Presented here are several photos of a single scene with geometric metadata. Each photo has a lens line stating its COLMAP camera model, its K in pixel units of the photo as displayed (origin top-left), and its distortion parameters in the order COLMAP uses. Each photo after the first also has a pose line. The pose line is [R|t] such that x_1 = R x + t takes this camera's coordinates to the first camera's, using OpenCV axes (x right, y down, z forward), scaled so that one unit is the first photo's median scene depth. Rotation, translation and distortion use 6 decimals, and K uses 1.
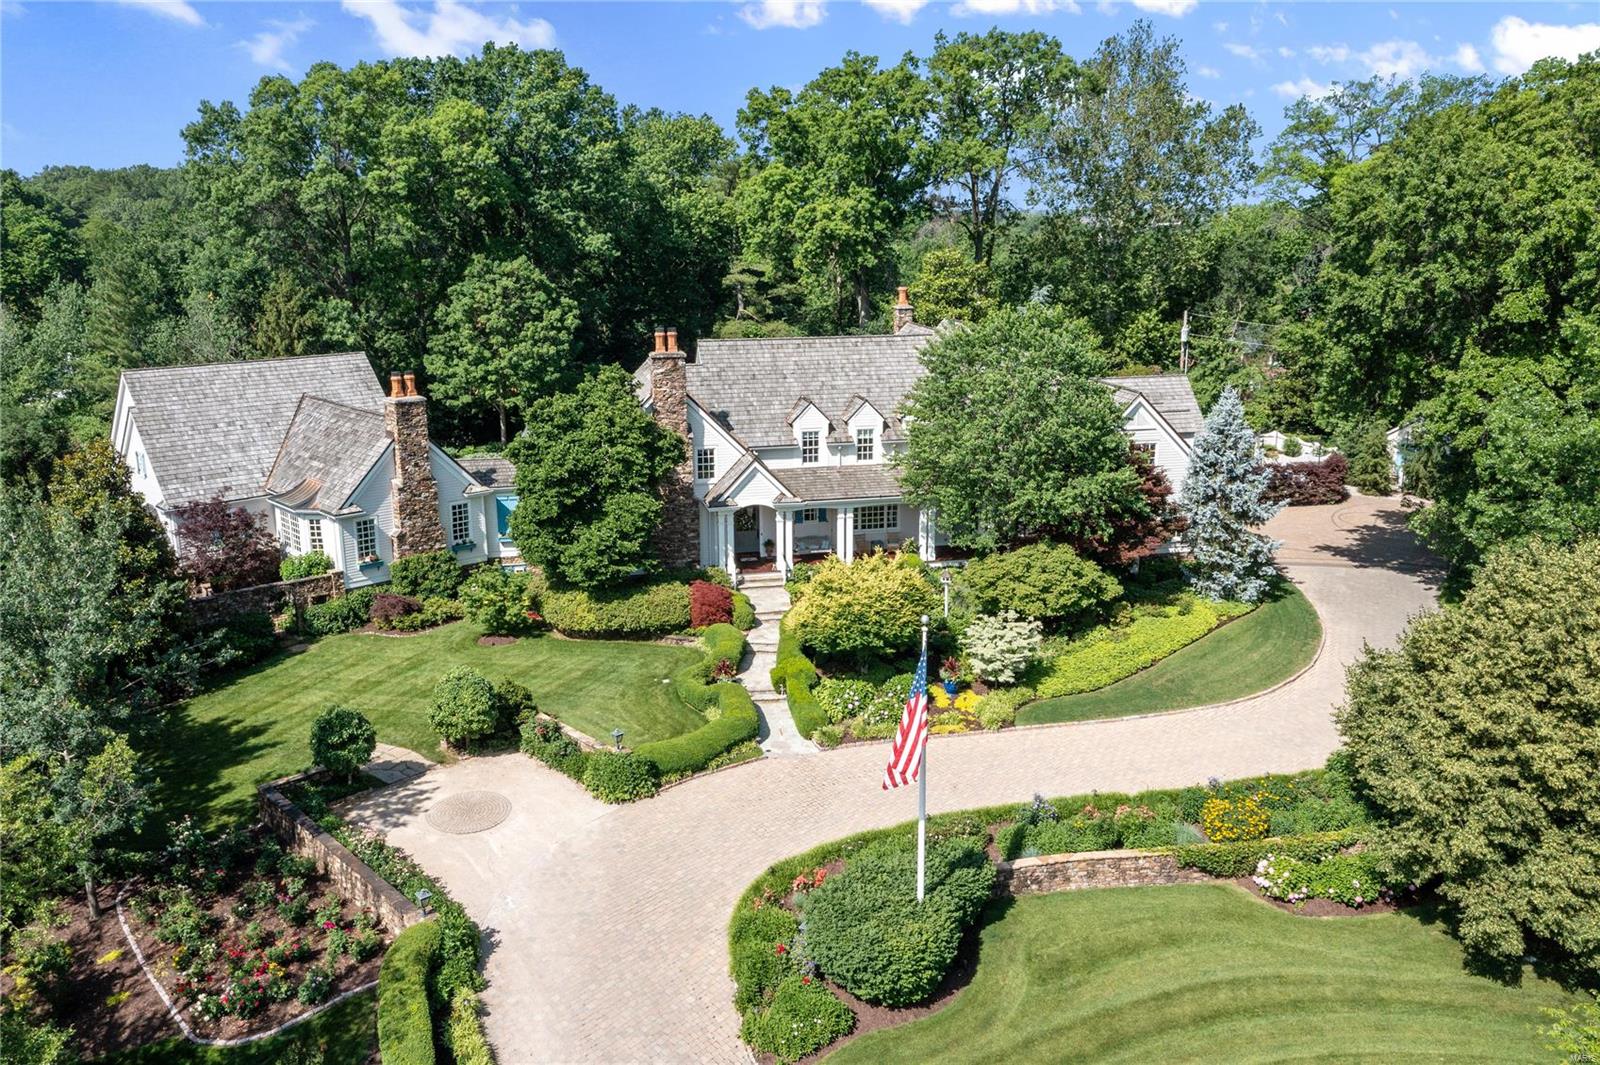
lens RADIAL K [[1272.2, 0, 800.0], [0, 1272.2, 532.5], [0, 0, 1]] dist [-0.021551, 0.001518]
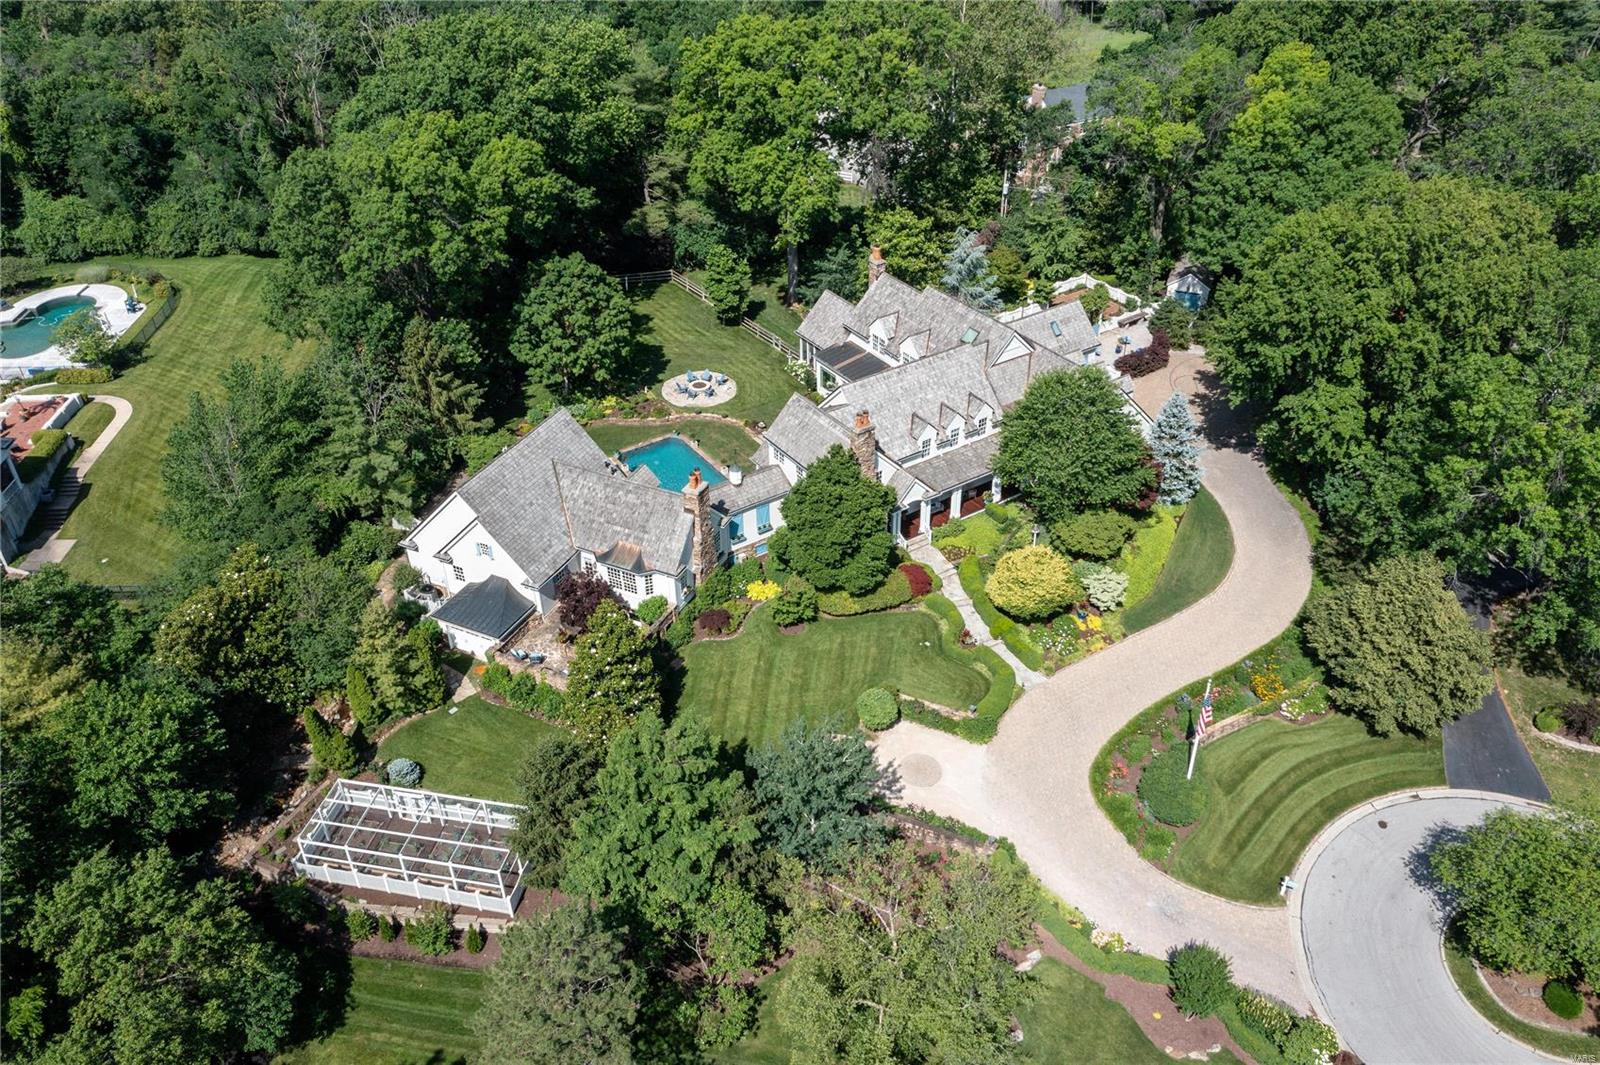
lens RADIAL K [[1263.4, 0, 802.4], [0, 1263.4, 506.3], [0, 0, 1]] dist [-0.009543, -0.001839]
pose [[0.928462, -0.215830, 0.302284, -0.650686], [0.099197, 0.928371, 0.358171, -0.603404], [-0.357936, -0.302563, 0.883367, -0.347577]]
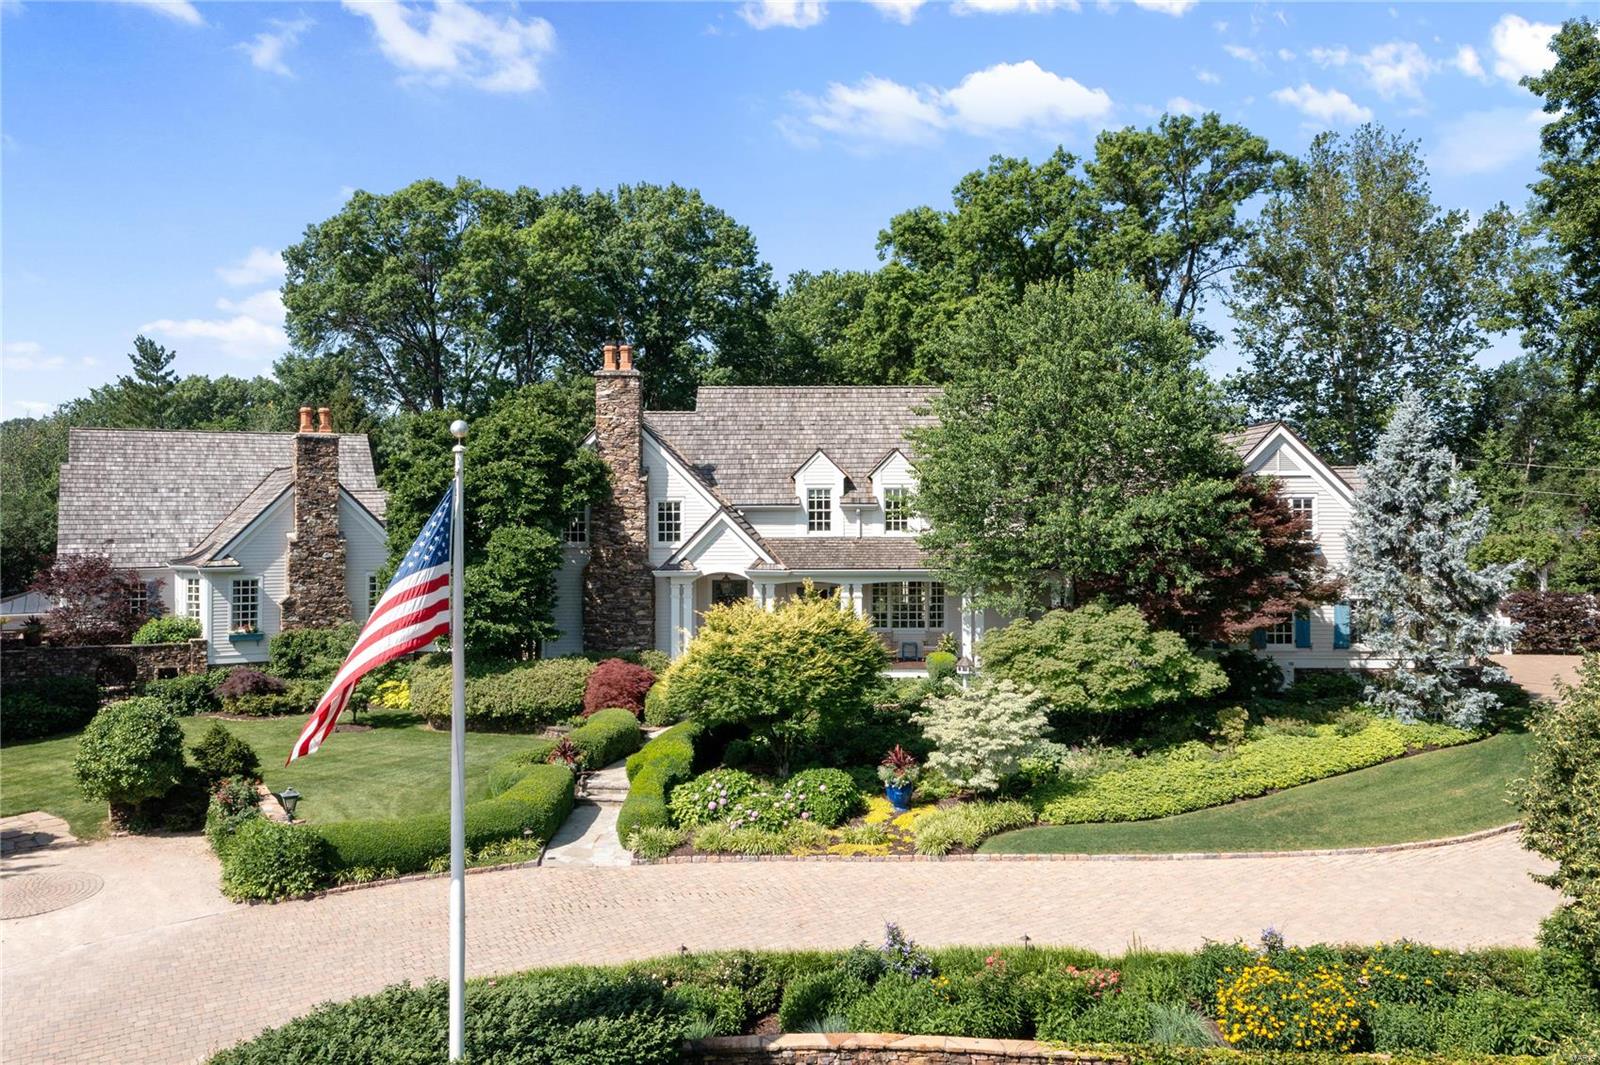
lens RADIAL K [[1263.4, 0, 802.4], [0, 1263.4, 506.3], [0, 0, 1]] dist [-0.009543, -0.001839]
pose [[0.969632, -0.002794, -0.244552, 0.191998], [-0.057262, 0.969548, -0.238113, 0.114735], [0.237770, 0.244886, 0.939945, 0.326697]]
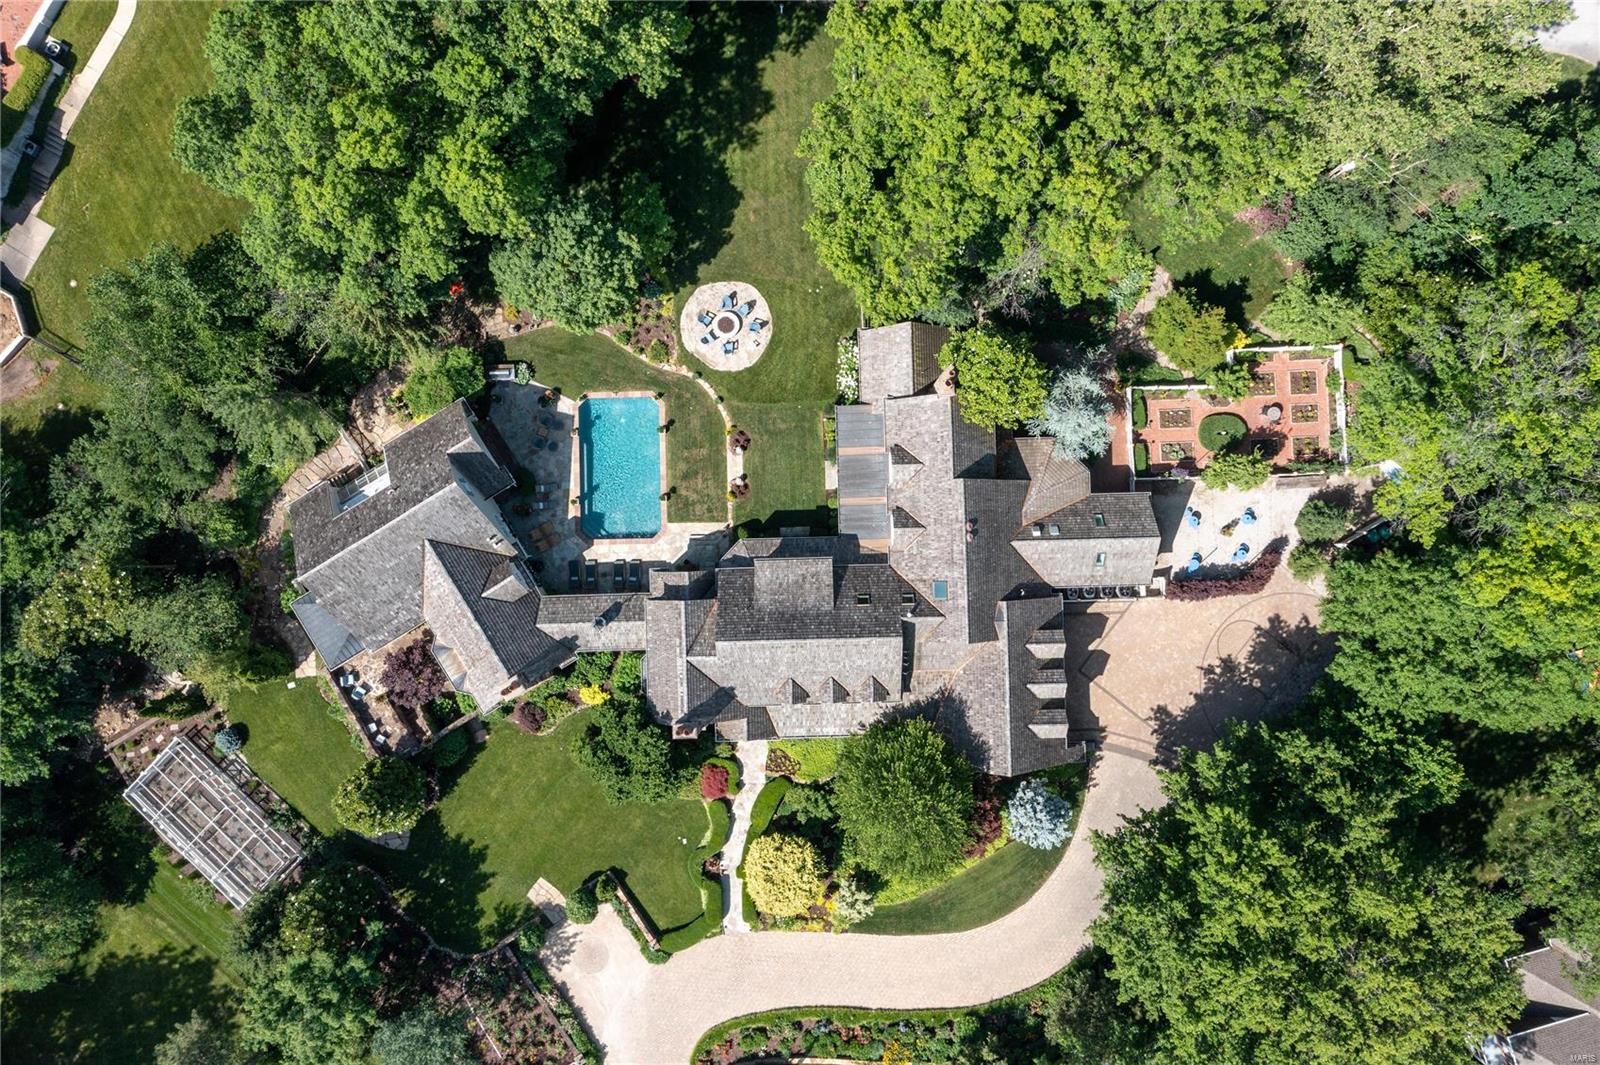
lens RADIAL K [[1263.4, 0, 802.4], [0, 1263.4, 506.3], [0, 0, 1]] dist [-0.009543, -0.001839]
pose [[0.983357, 0.181557, -0.006804, -0.009981], [-0.040021, 0.252988, 0.966641, -1.598084], [0.177222, -0.950281, 0.256044, 0.899869]]
